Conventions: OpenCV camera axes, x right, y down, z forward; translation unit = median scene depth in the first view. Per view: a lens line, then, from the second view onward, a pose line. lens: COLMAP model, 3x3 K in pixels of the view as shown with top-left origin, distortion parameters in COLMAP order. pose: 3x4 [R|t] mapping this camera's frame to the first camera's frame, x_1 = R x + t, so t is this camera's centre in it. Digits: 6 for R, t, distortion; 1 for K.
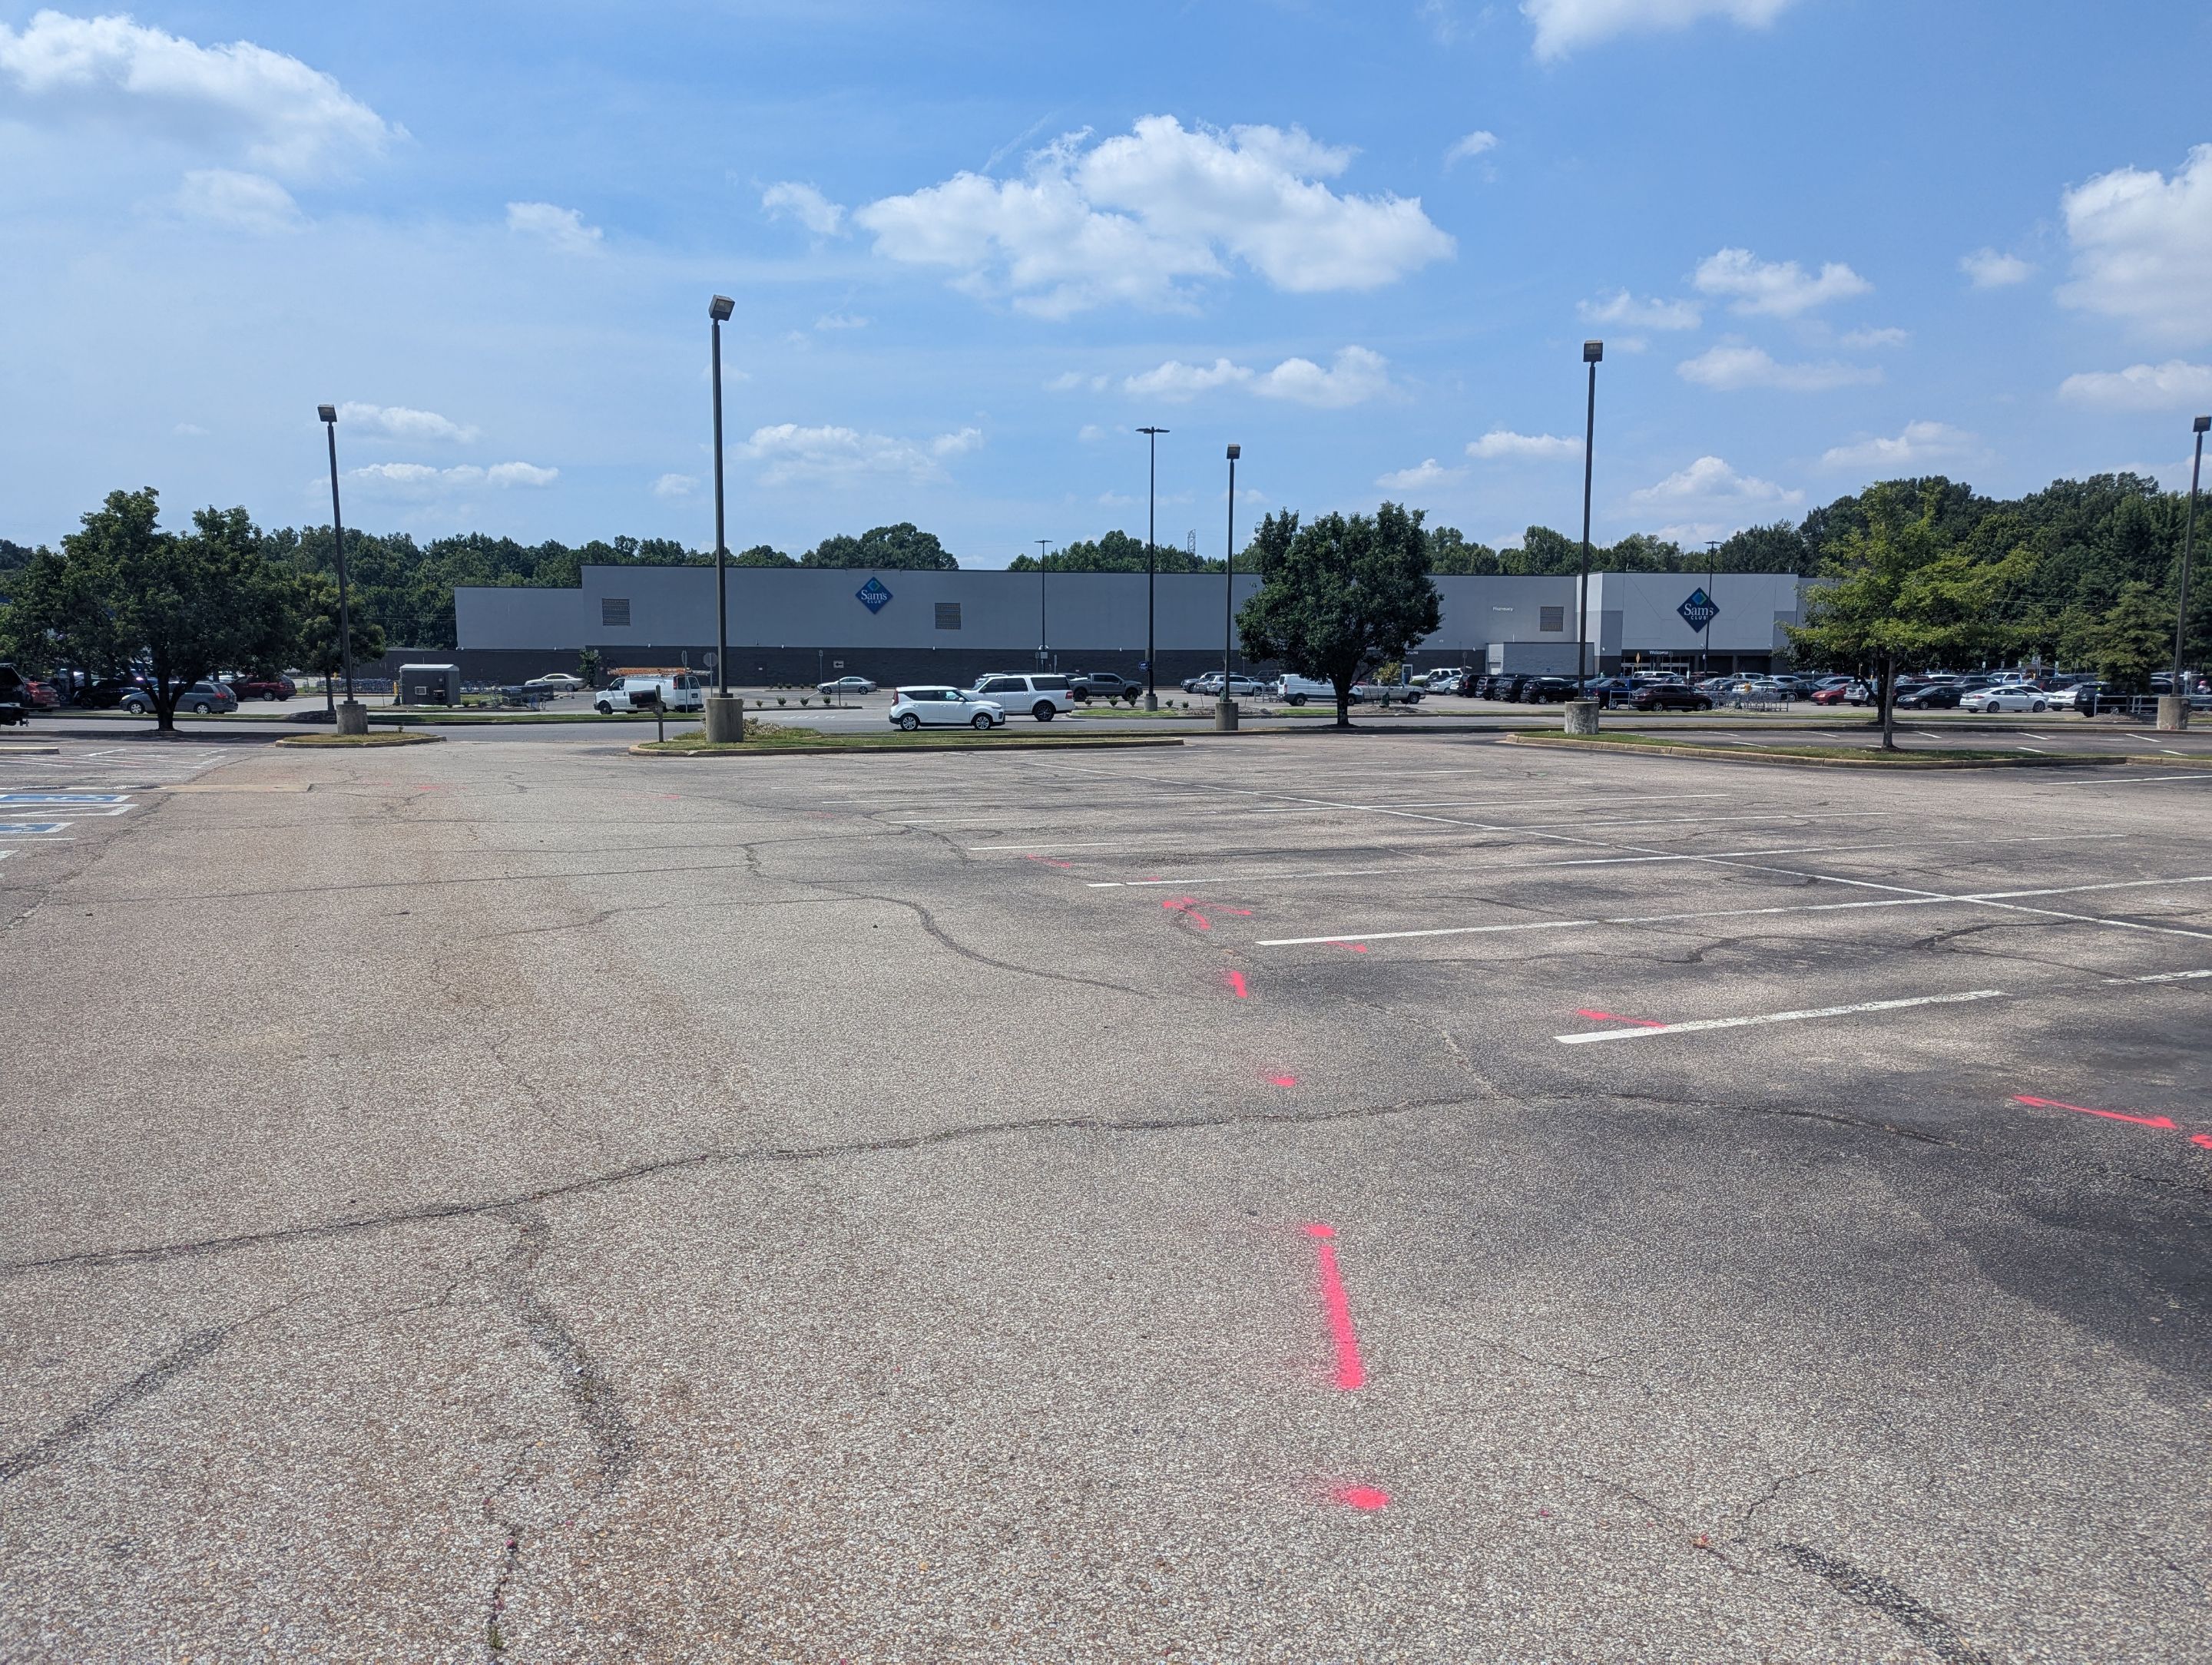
lens RADIAL K [[1544.7, 0, 1136.0], [0, 1544.7, 823.7], [0, 0, 1]] dist [0.069302, -0.059694]
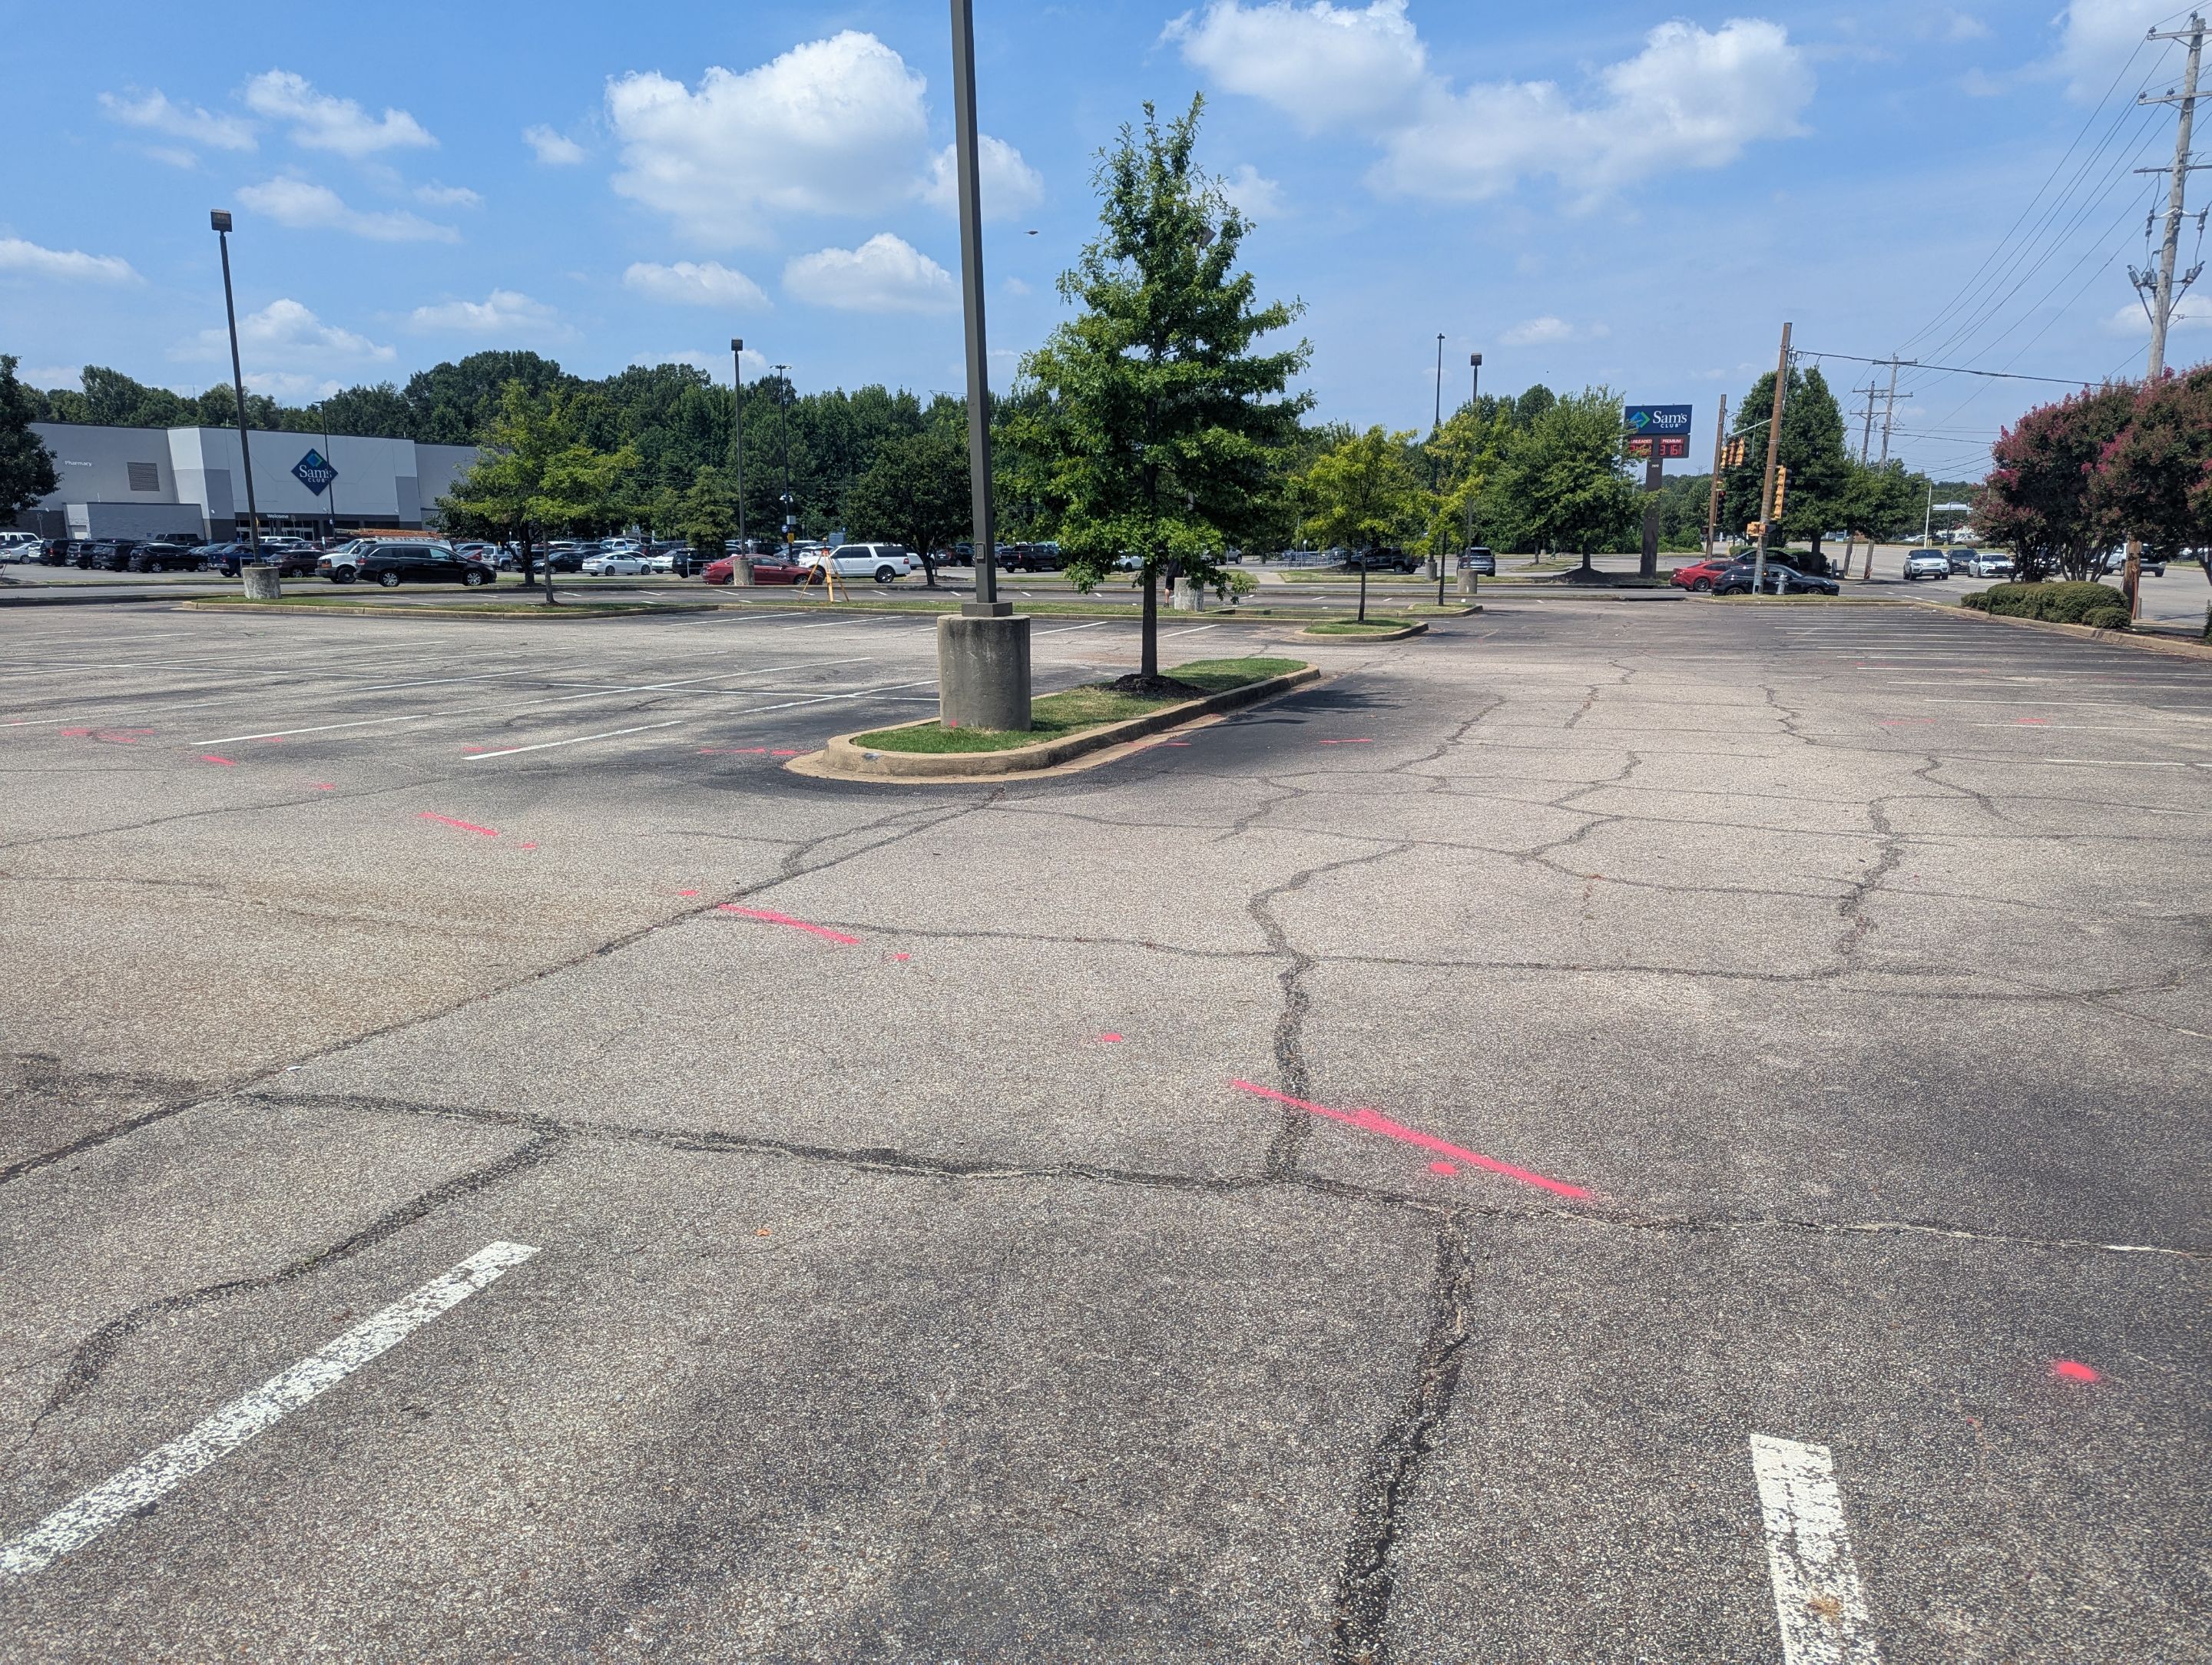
lens RADIAL K [[1544.7, 0, 1136.0], [0, 1544.7, 823.7], [0, 0, 1]] dist [0.069302, -0.059694]
pose [[0.677577, -0.135734, 0.722818, -0.067390], [0.074581, 0.990436, 0.116077, 0.008887], [-0.731661, -0.024743, 0.681220, -0.101459]]
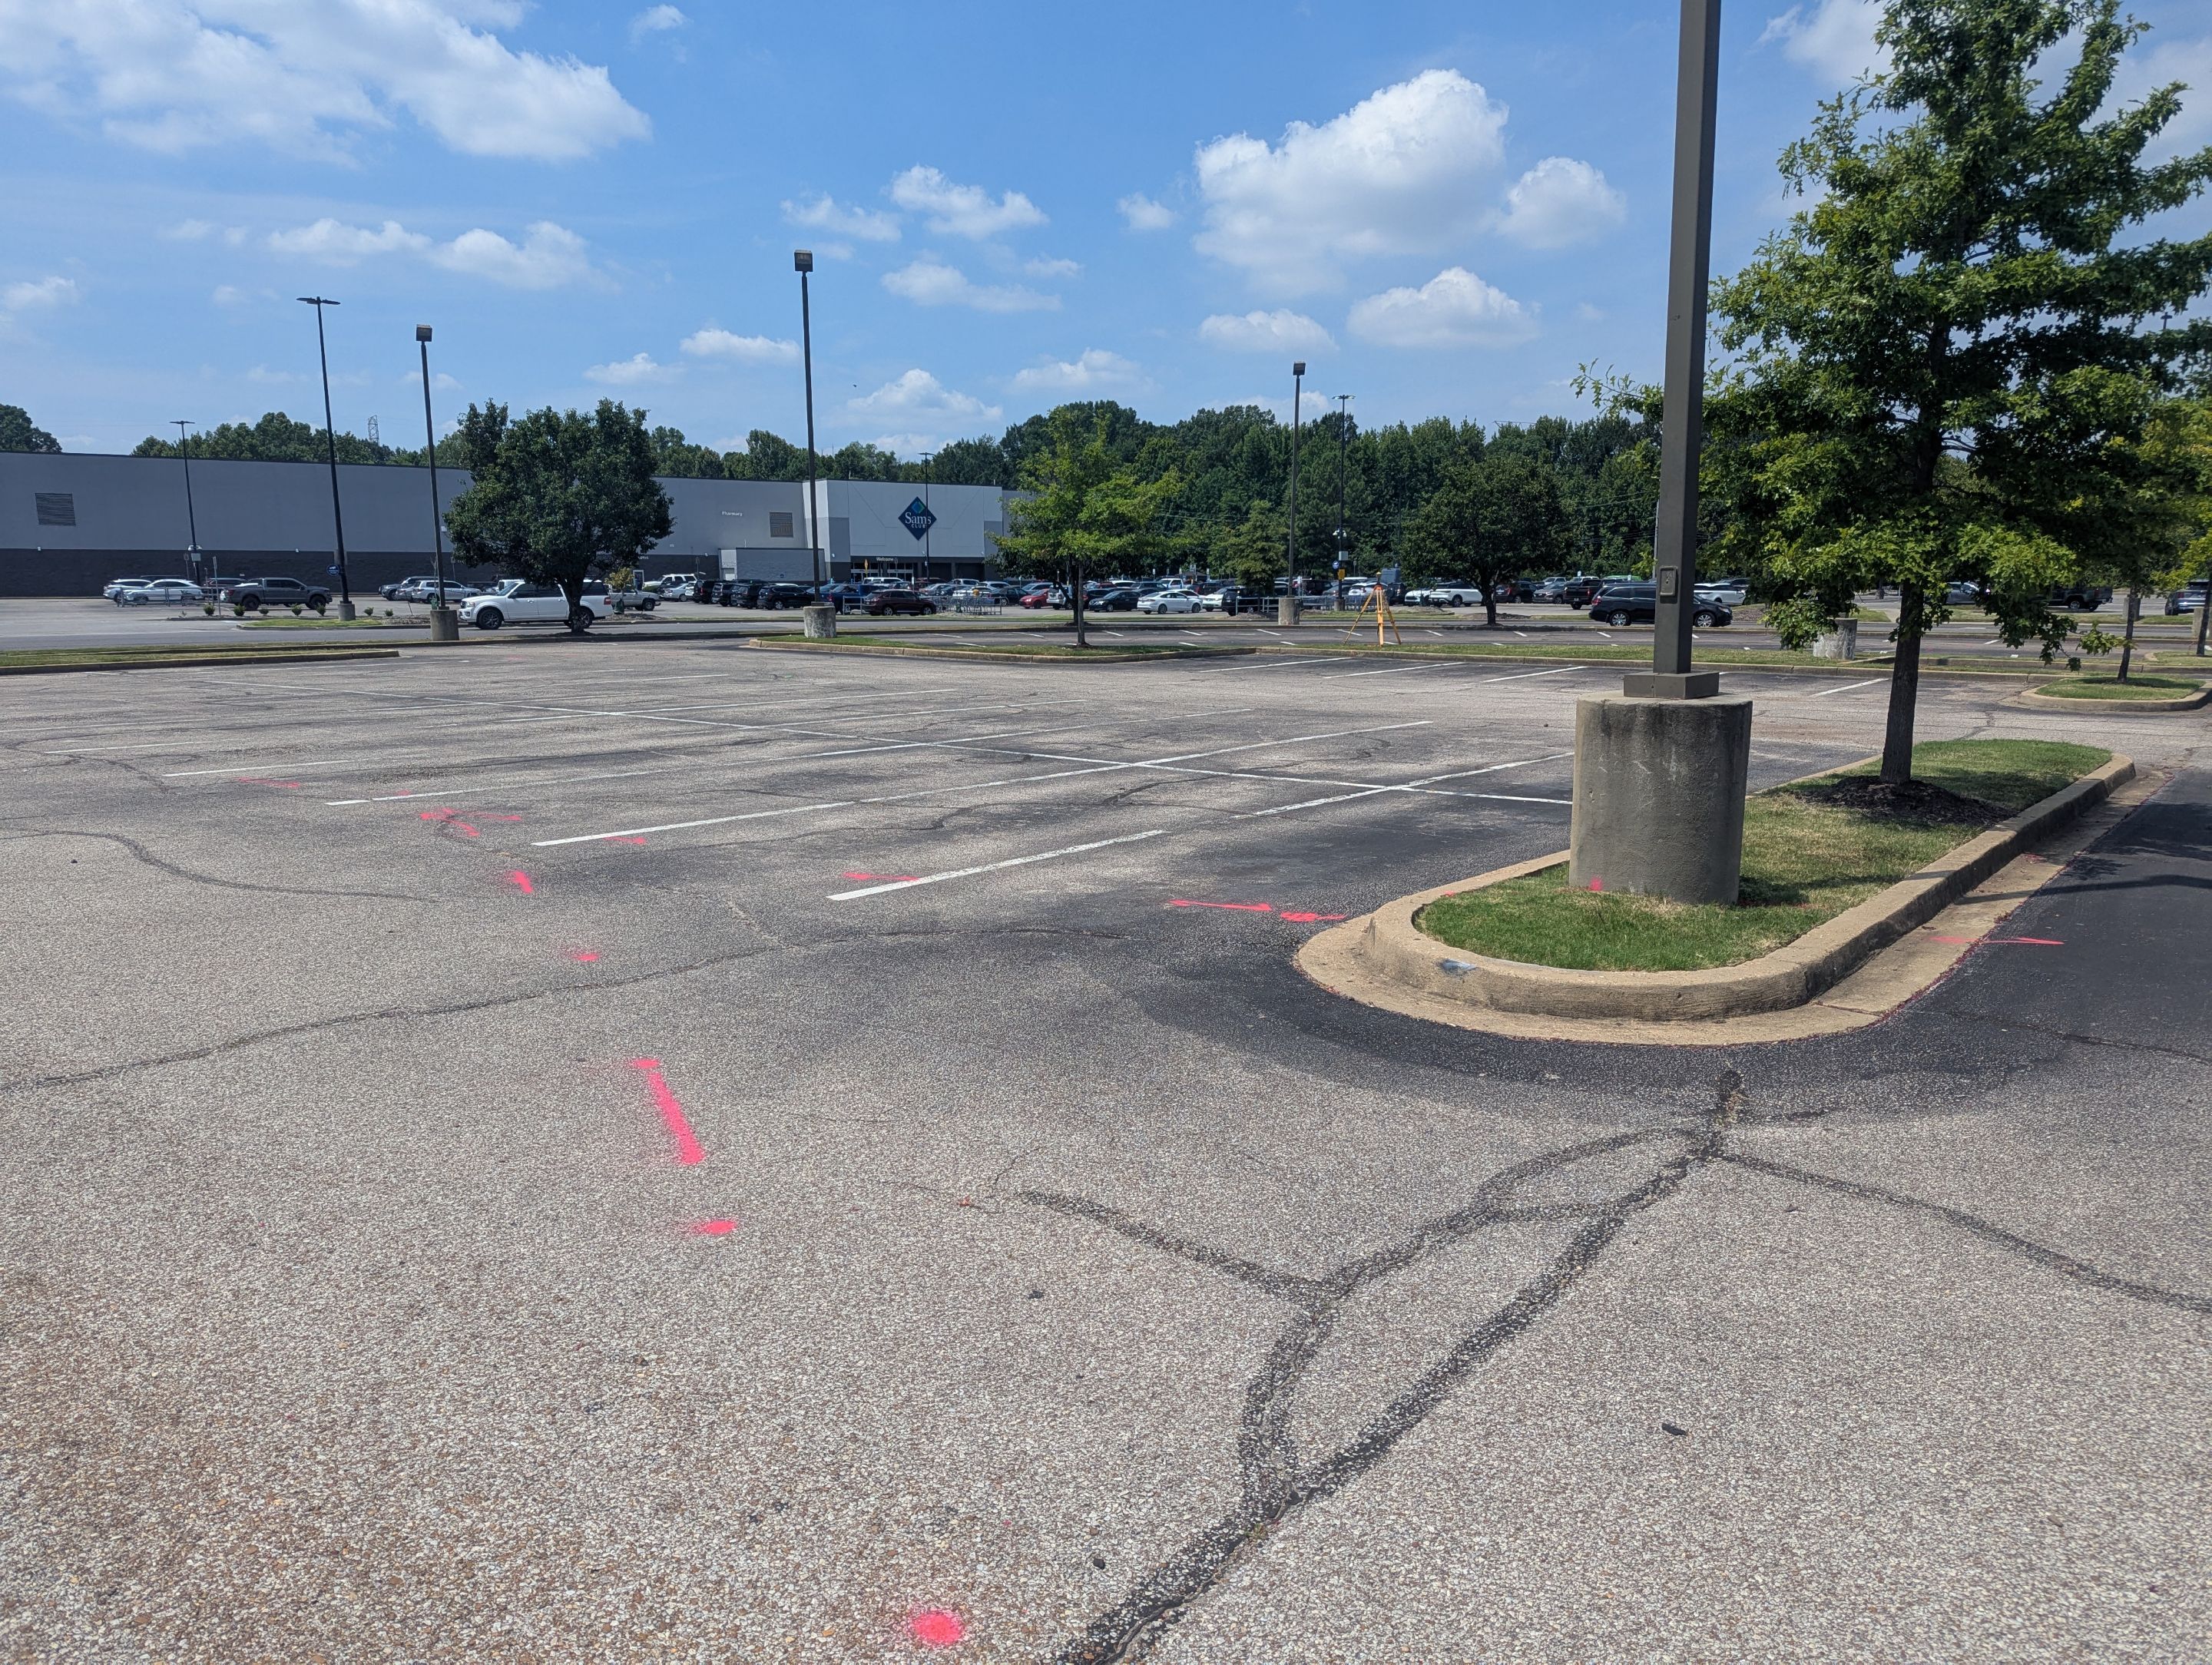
lens RADIAL K [[1546.8, 0, 1106.0], [0, 1546.8, 832.5], [0, 0, 1]] dist [0.067294, -0.056697]
pose [[0.895135, -0.077531, 0.439001, -0.006325], [0.048991, 0.995904, 0.075992, 0.001856], [-0.443095, -0.046516, 0.895267, -0.015971]]
